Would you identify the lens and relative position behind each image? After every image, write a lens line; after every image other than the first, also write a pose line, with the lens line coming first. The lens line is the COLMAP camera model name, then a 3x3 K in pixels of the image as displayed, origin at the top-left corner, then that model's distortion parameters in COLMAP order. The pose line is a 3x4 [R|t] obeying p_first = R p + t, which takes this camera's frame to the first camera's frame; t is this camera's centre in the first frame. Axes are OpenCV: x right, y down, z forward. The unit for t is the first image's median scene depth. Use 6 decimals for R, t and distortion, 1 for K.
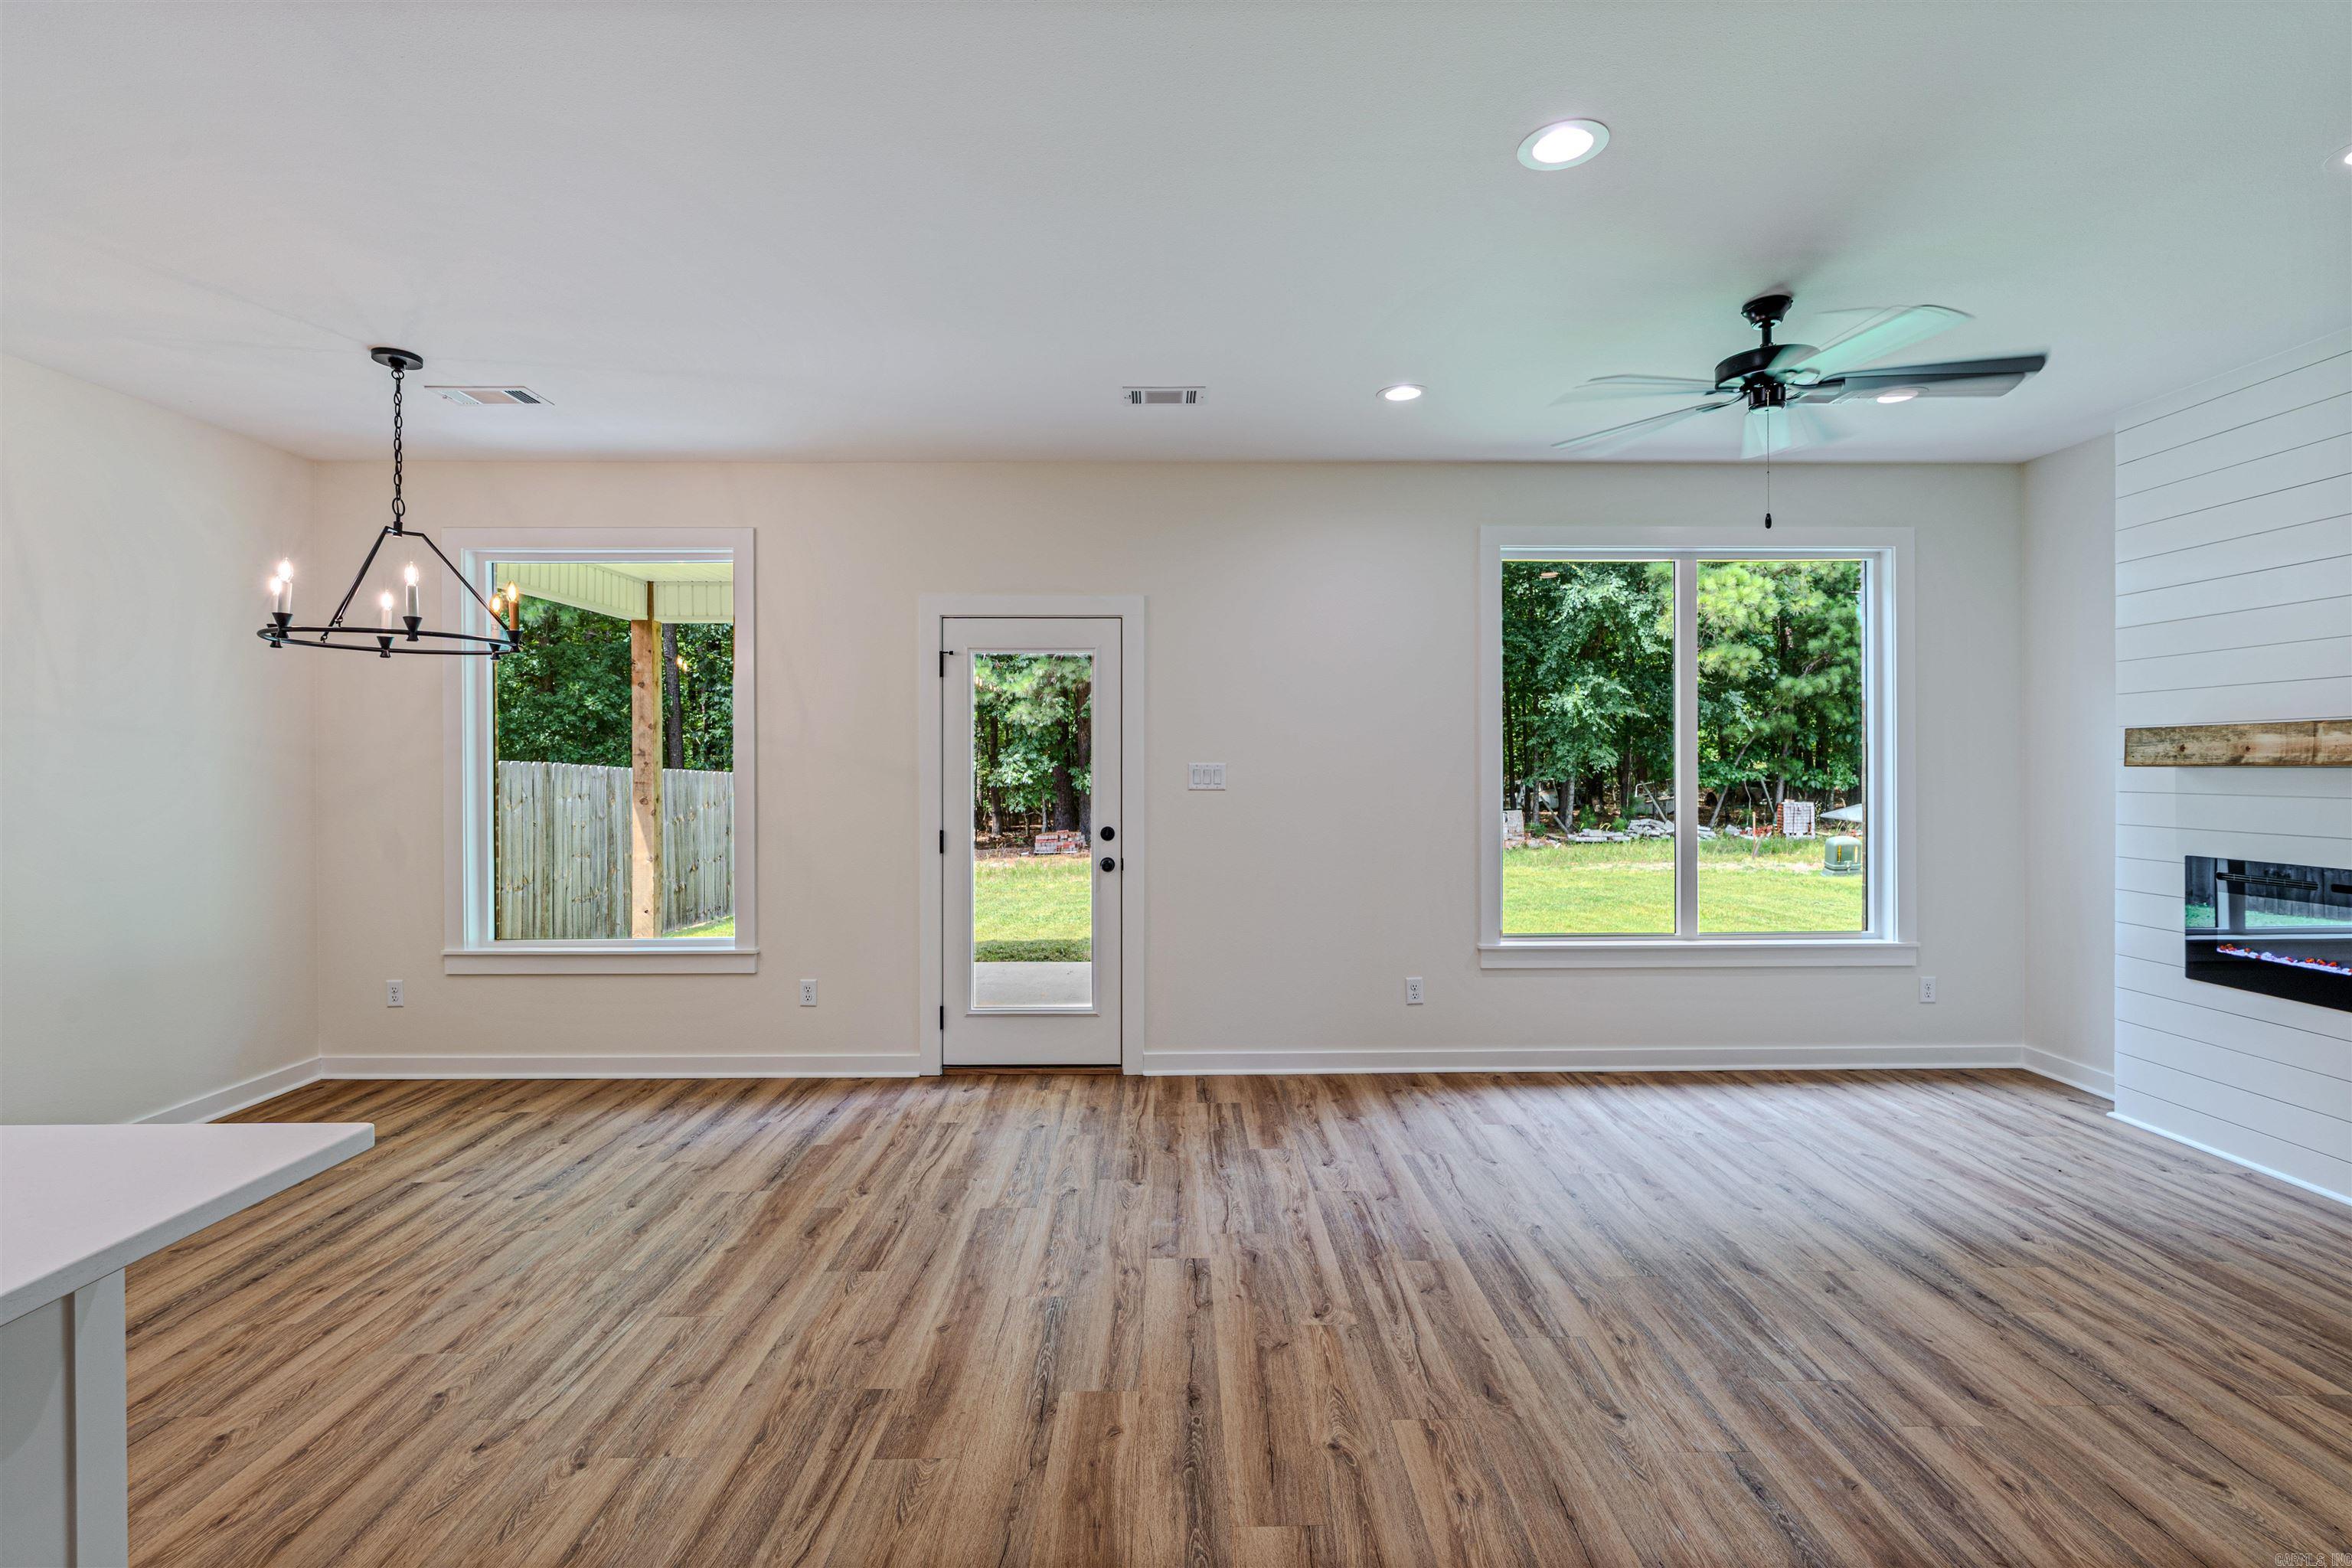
lens RADIAL K [[1066.4, 0, 1167.9], [0, 1066.4, 777.3], [0, 0, 1]] dist [0.000130, 0.001757]
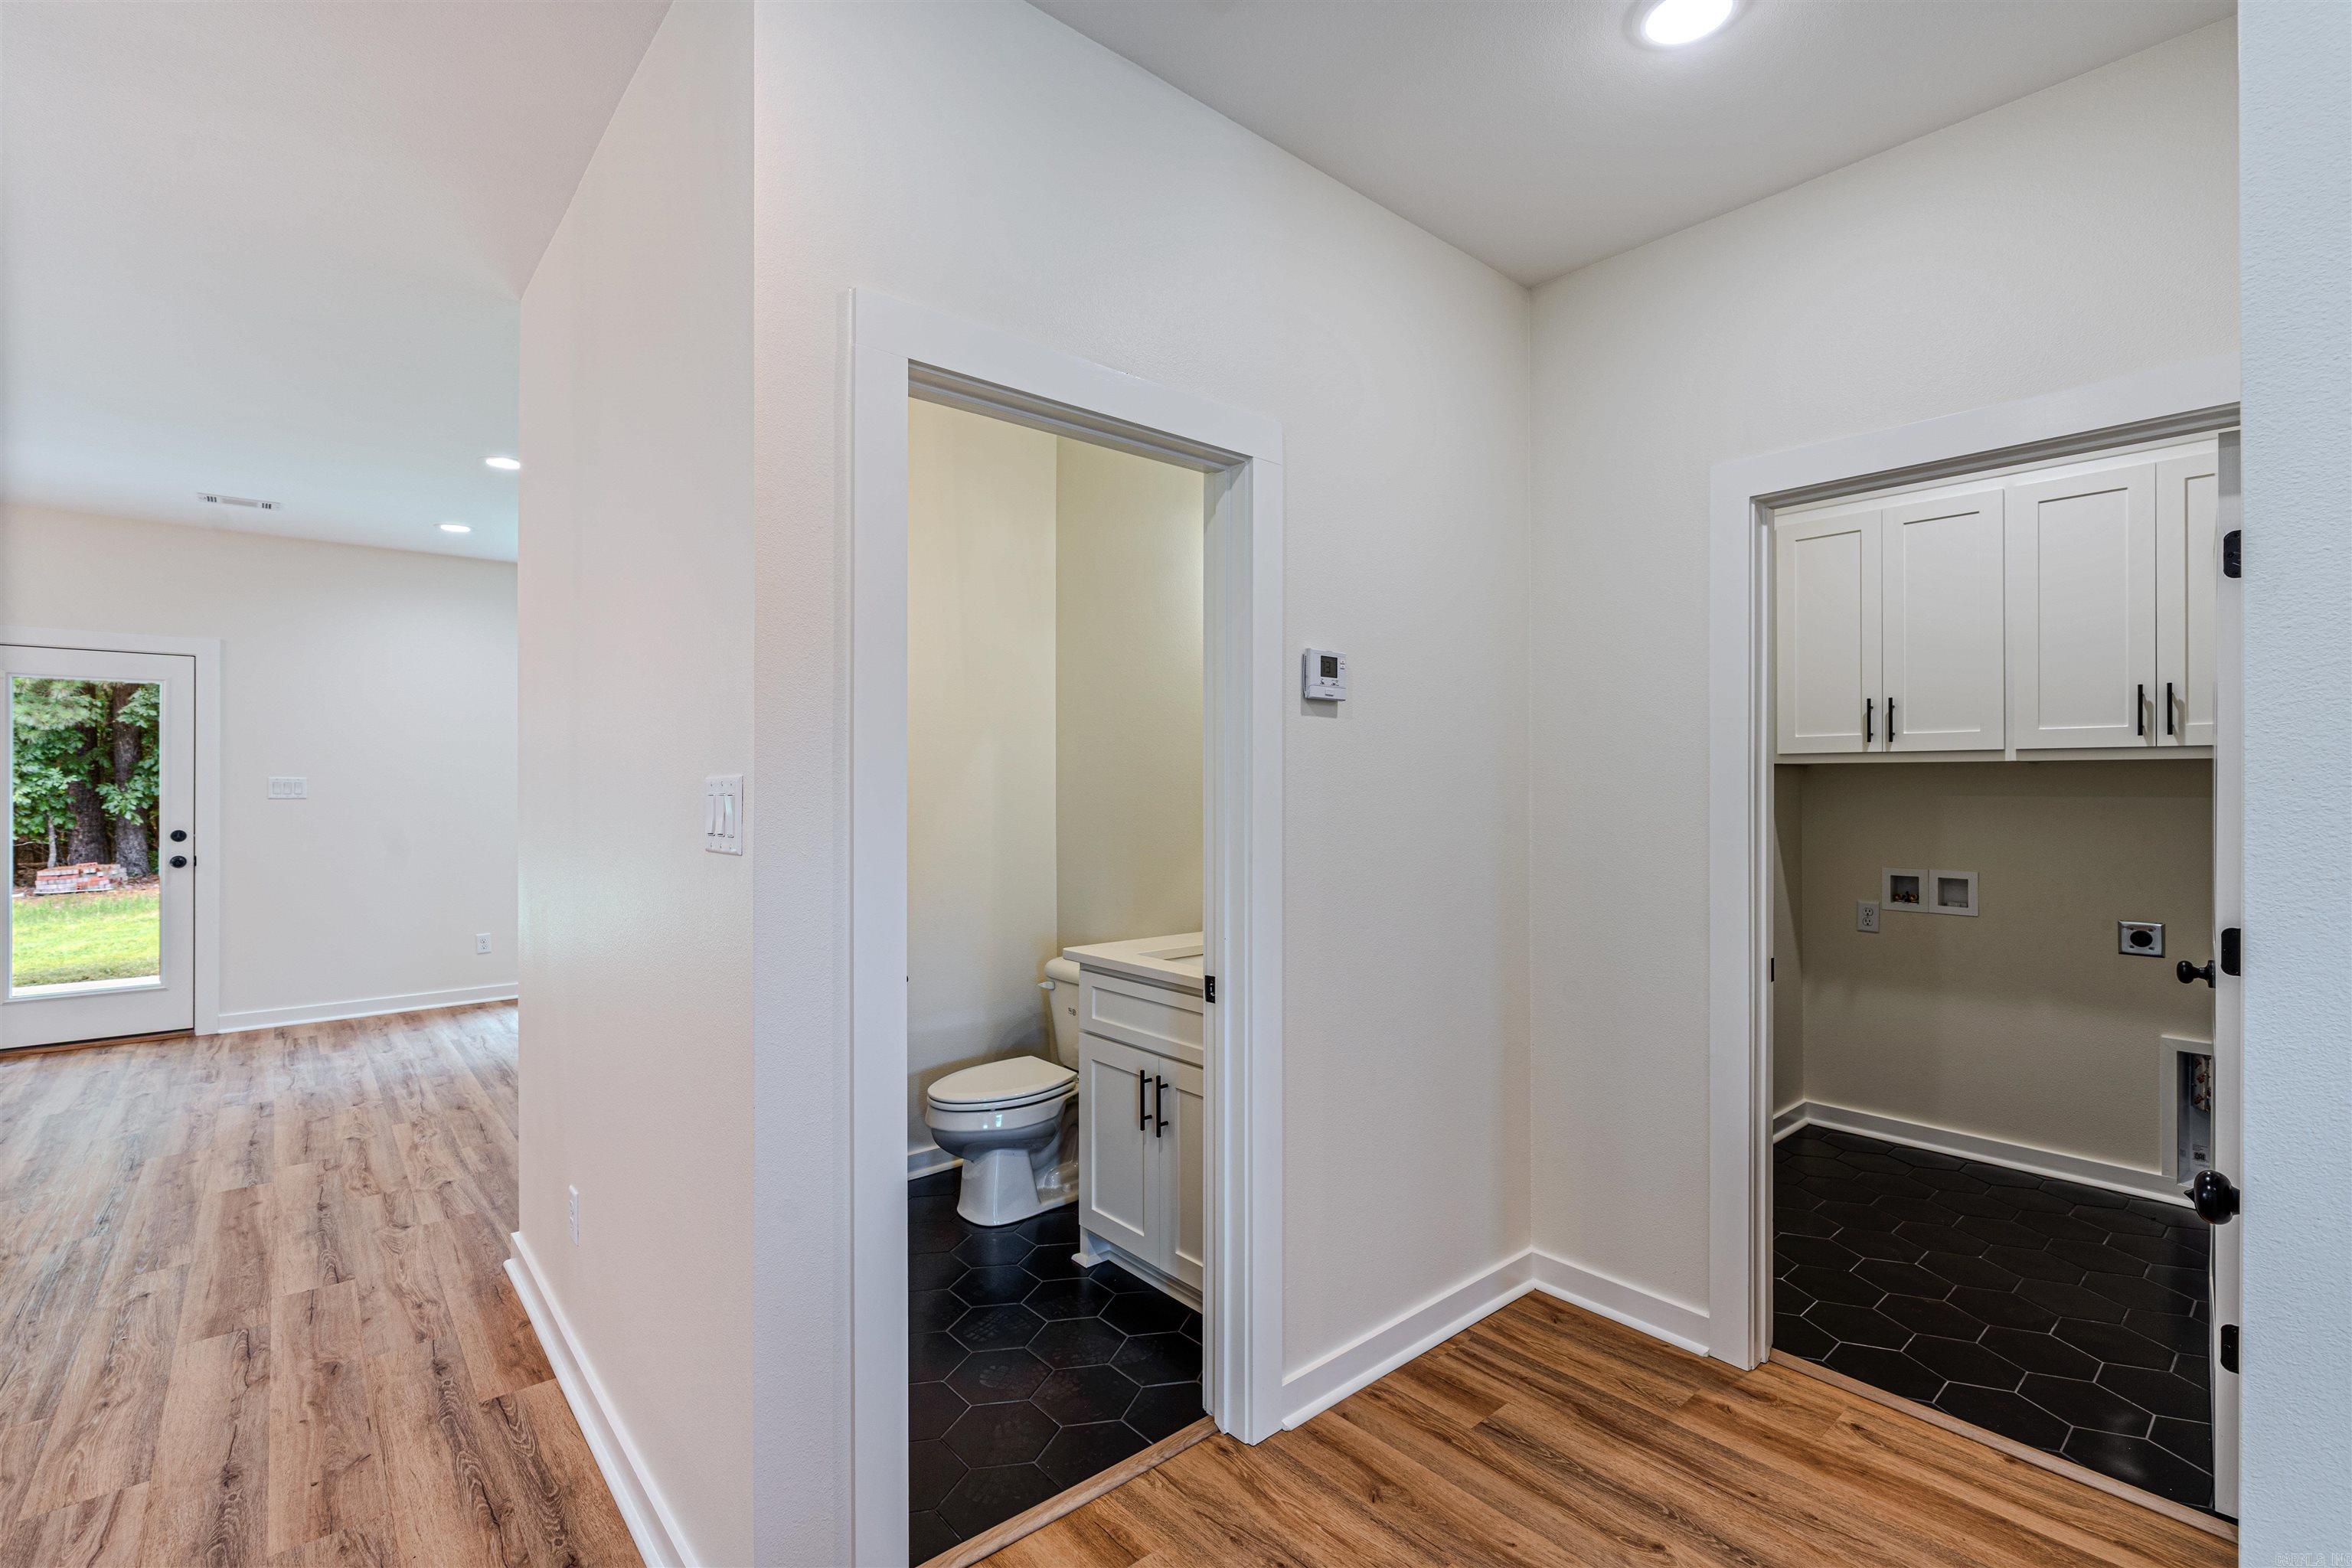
lens RADIAL K [[1066.4, 0, 1168.5], [0, 1066.4, 785.0], [0, 0, 1]] dist [0.000130, 0.001757]
pose [[0.764524, 0.002090, 0.644592, 0.024451], [0.004563, 0.999952, -0.008654, 0.013908], [-0.644579, 0.009557, 0.764478, -0.771653]]
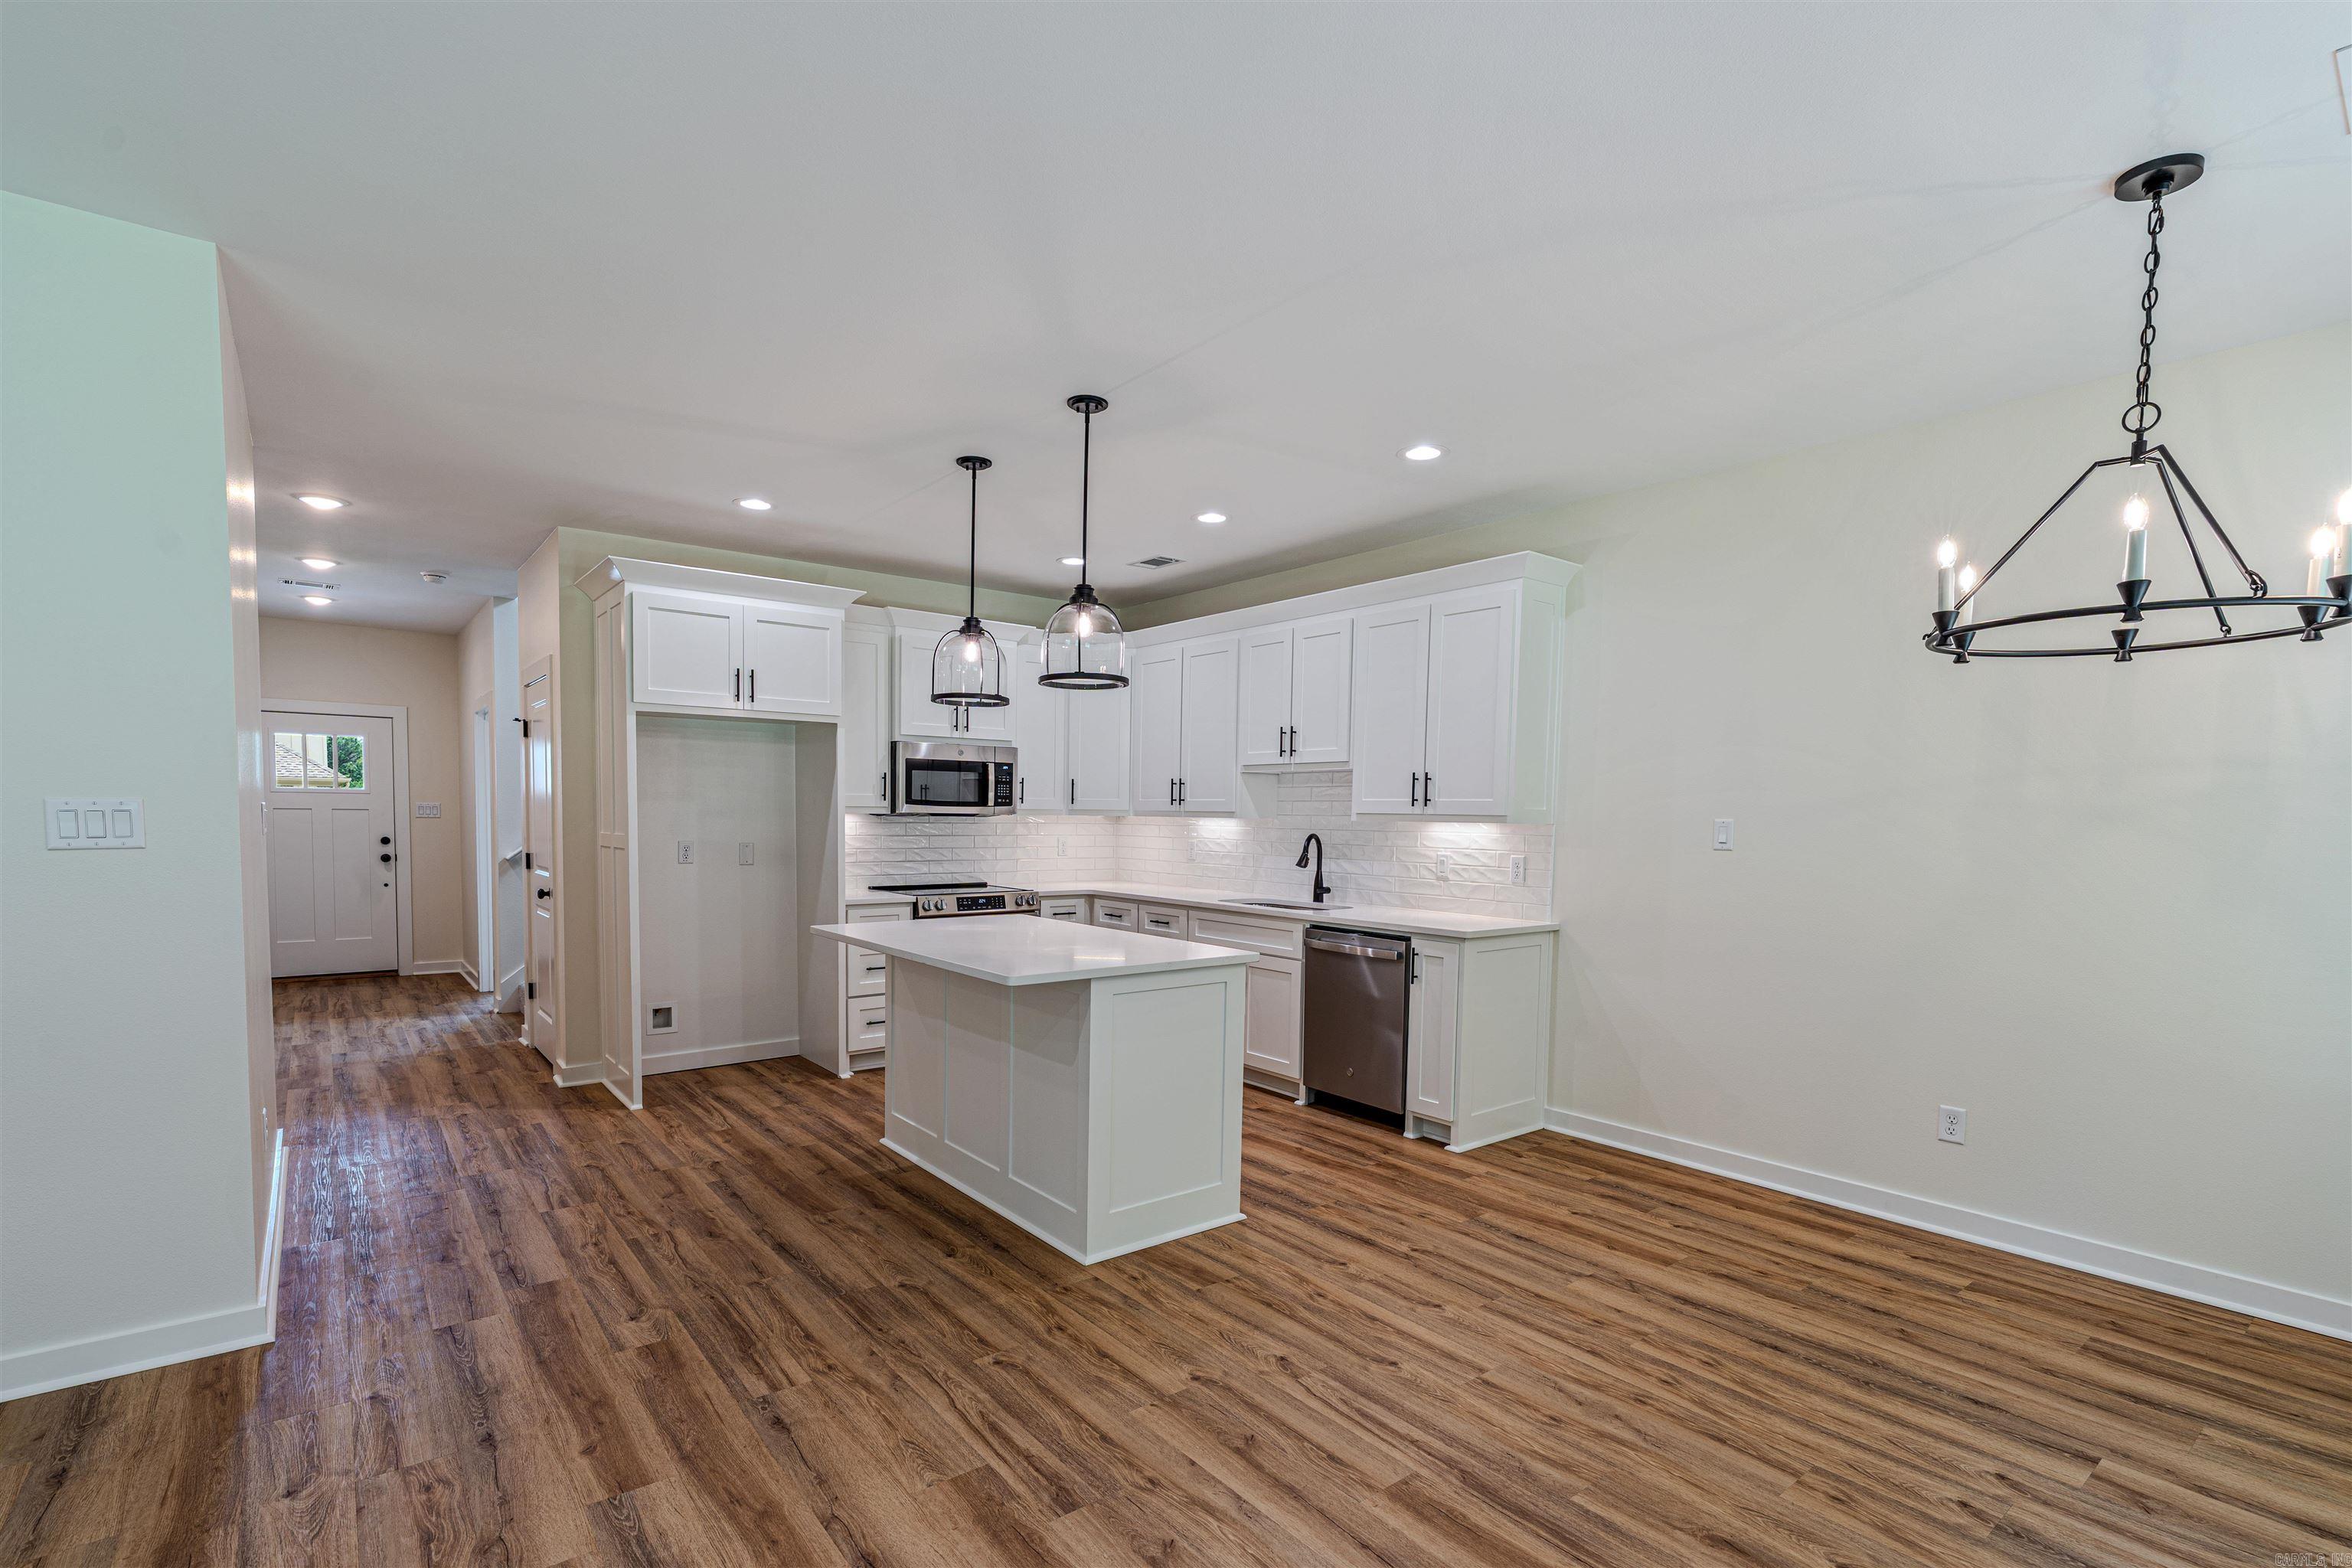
lens RADIAL K [[1066.4, 0, 1172.8], [0, 1066.4, 798.8], [0, 0, 1]] dist [0.000130, 0.001757]
pose [[-0.778022, -0.011947, -0.628123, 0.141636], [-0.014399, 0.999896, -0.001183, -0.014823], [0.628072, 0.008124, -0.778113, 1.070204]]
